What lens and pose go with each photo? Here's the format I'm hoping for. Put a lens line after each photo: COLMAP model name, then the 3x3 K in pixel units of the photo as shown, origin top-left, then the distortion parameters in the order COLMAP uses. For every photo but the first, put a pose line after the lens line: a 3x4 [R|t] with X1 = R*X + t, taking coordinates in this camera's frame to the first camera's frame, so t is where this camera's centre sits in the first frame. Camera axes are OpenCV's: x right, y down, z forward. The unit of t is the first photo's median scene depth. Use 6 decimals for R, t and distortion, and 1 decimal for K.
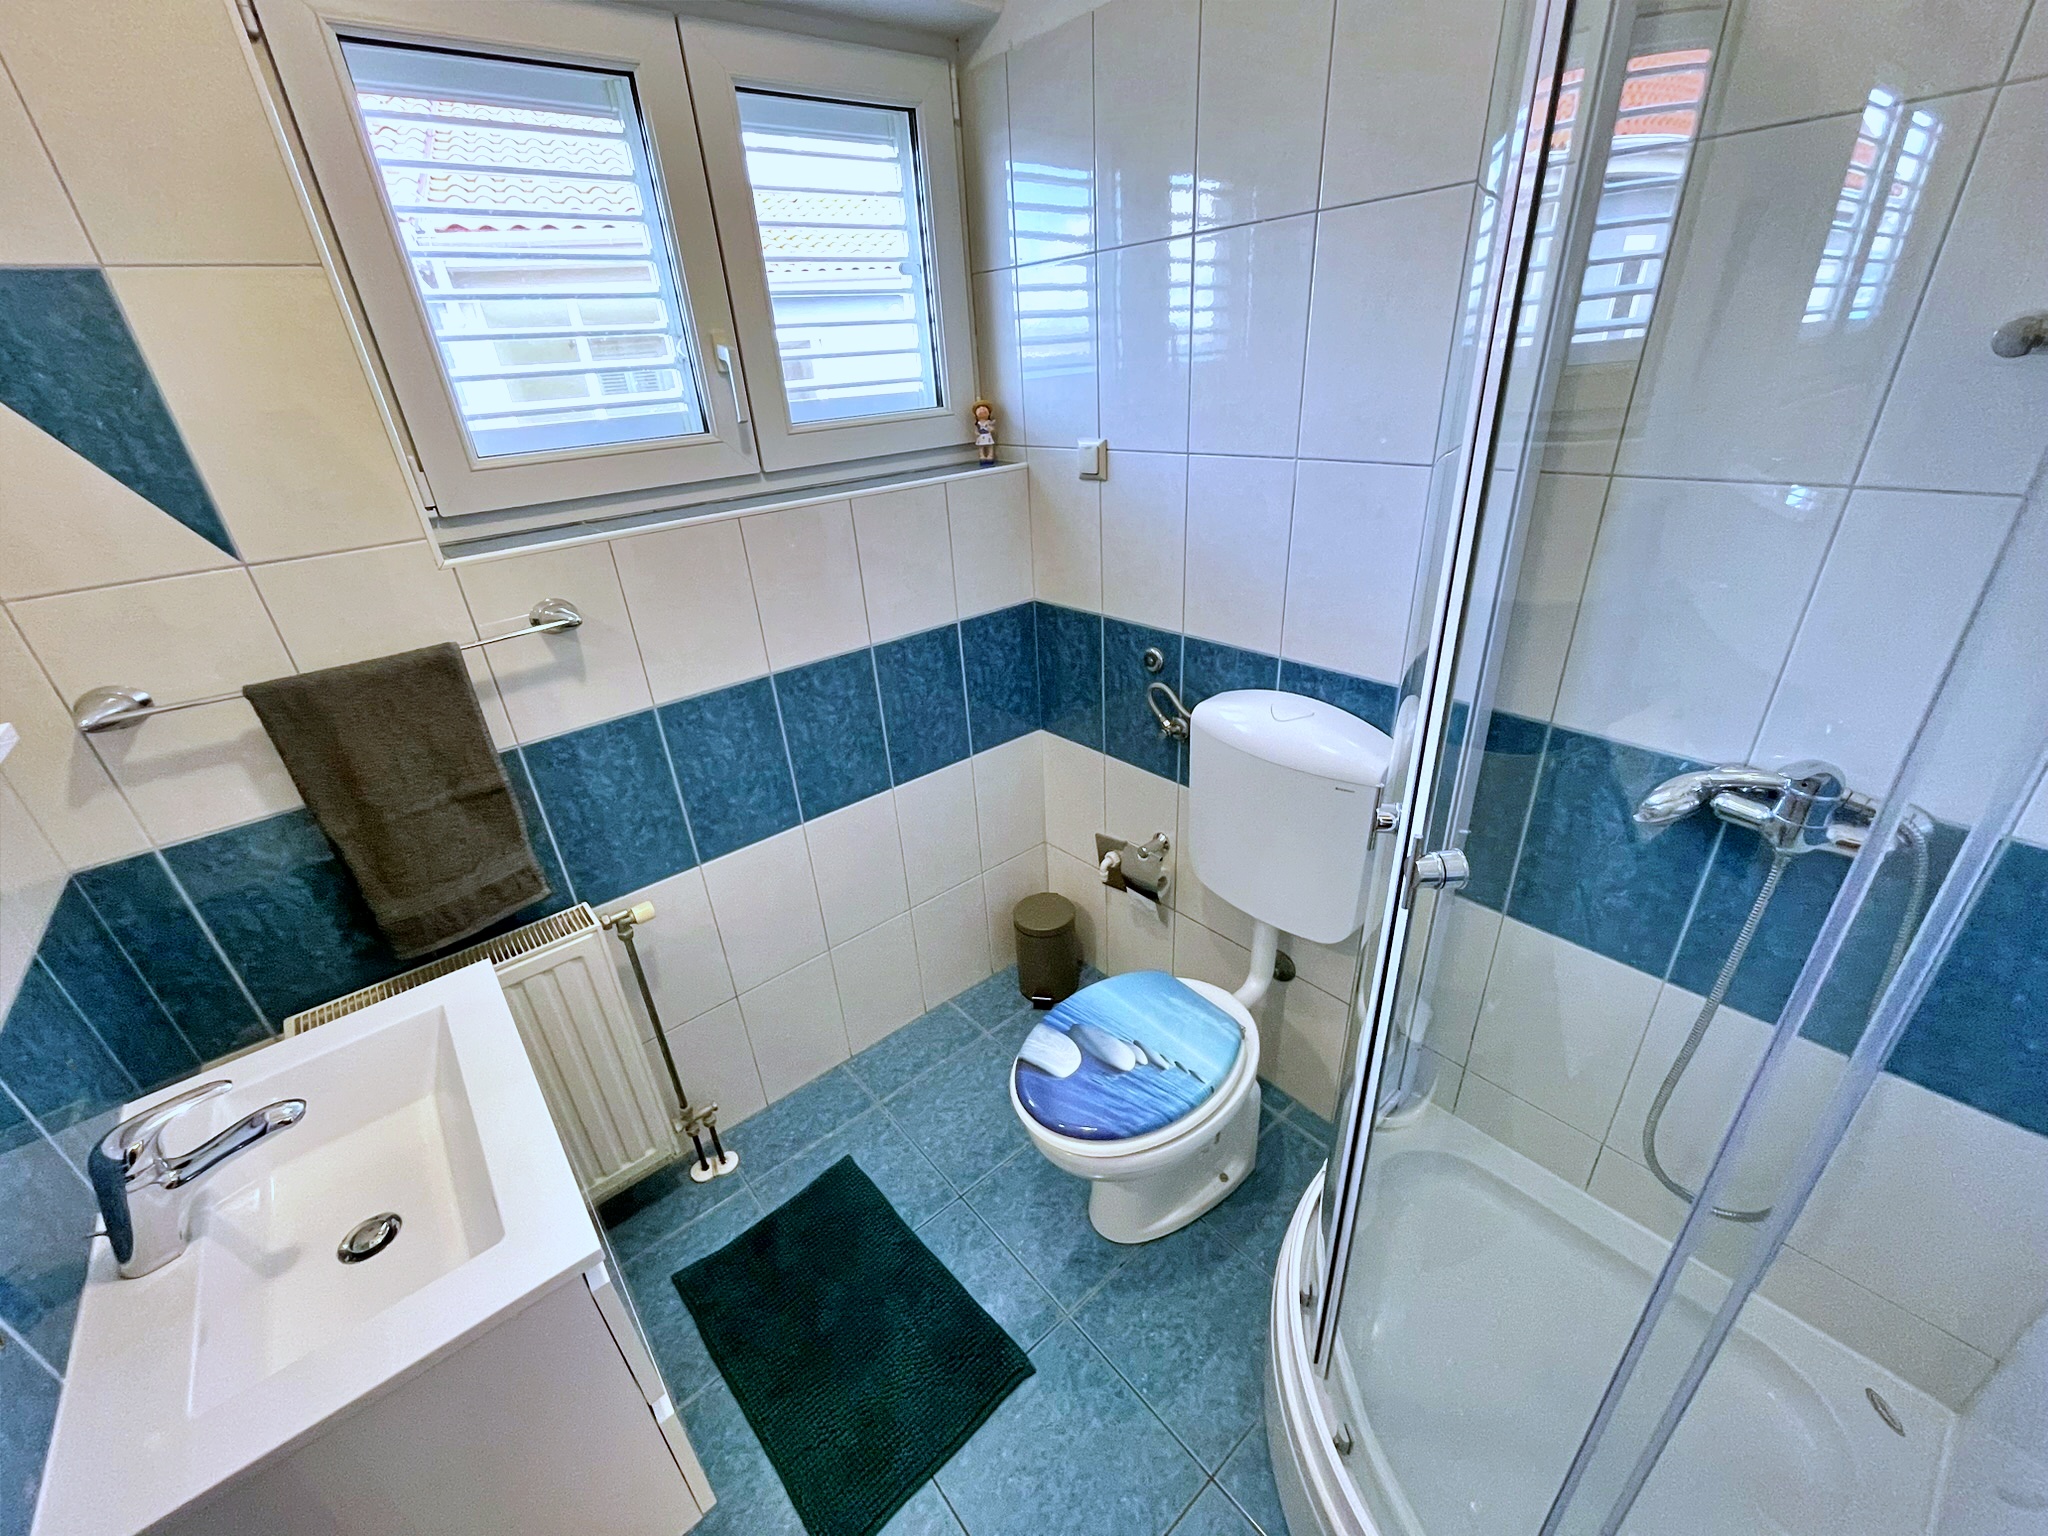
lens RADIAL K [[836.5, 0, 1013.2], [0, 836.5, 755.2], [0, 0, 1]] dist [0.001091, -0.000995]
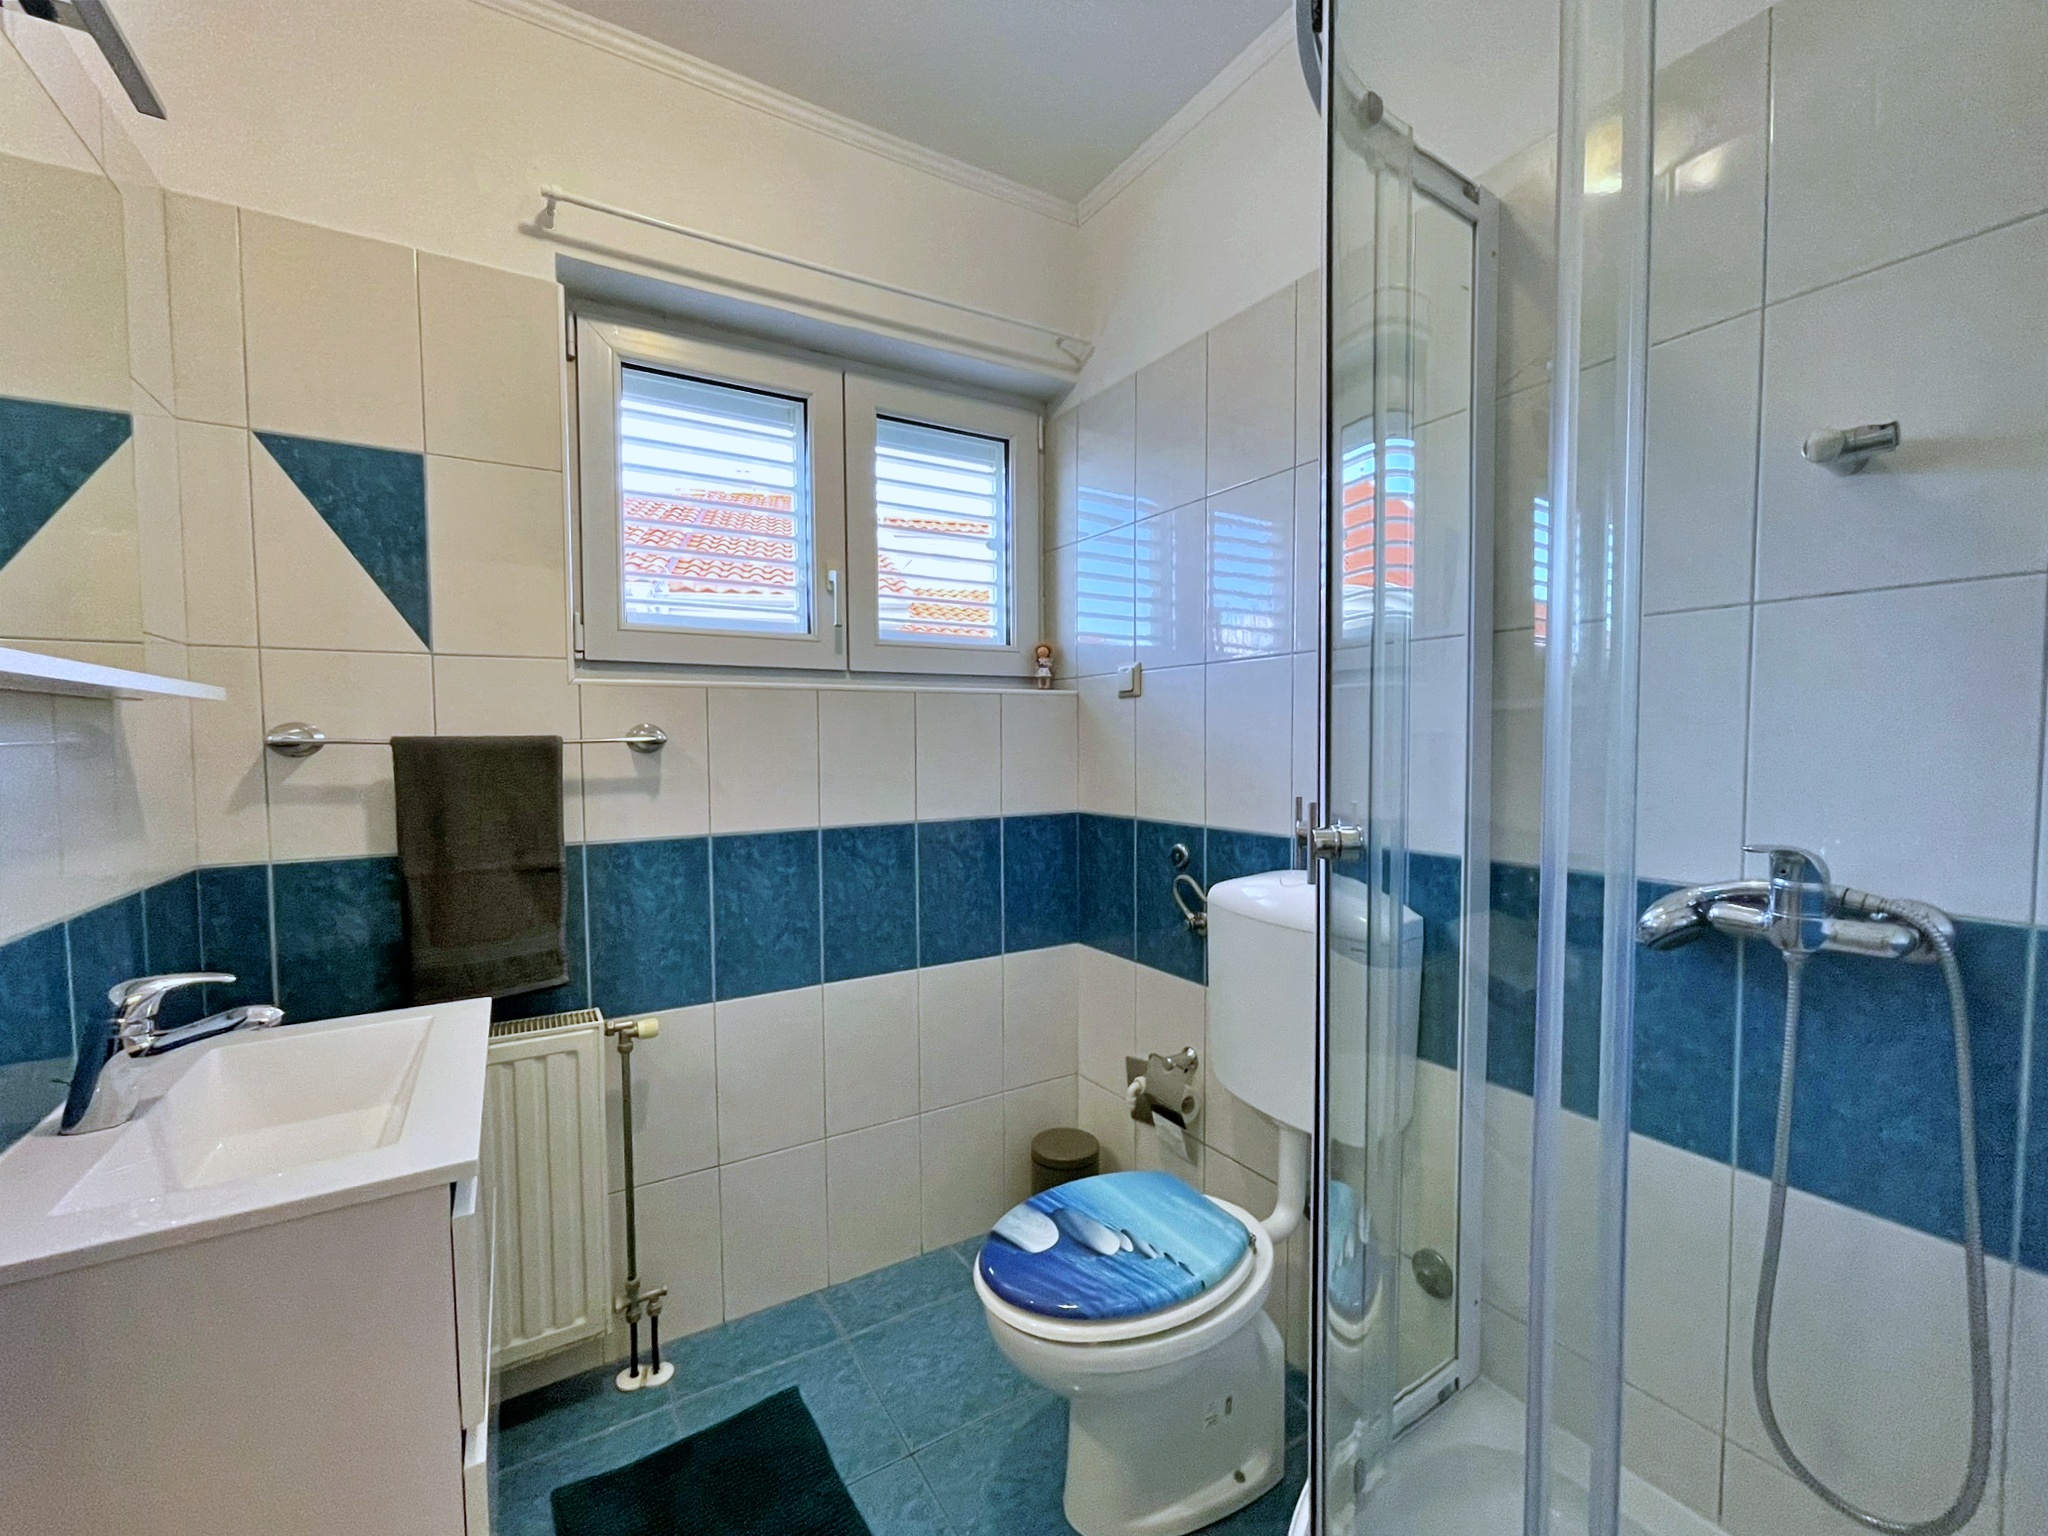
lens RADIAL K [[836.5, 0, 1015.8], [0, 836.5, 747.1], [0, 0, 1]] dist [0.001091, -0.000995]
pose [[0.988245, 0.056775, -0.141942, 0.116987], [-0.110173, 0.908193, -0.403792, 0.224279], [0.105985, 0.414684, 0.903772, -0.011738]]
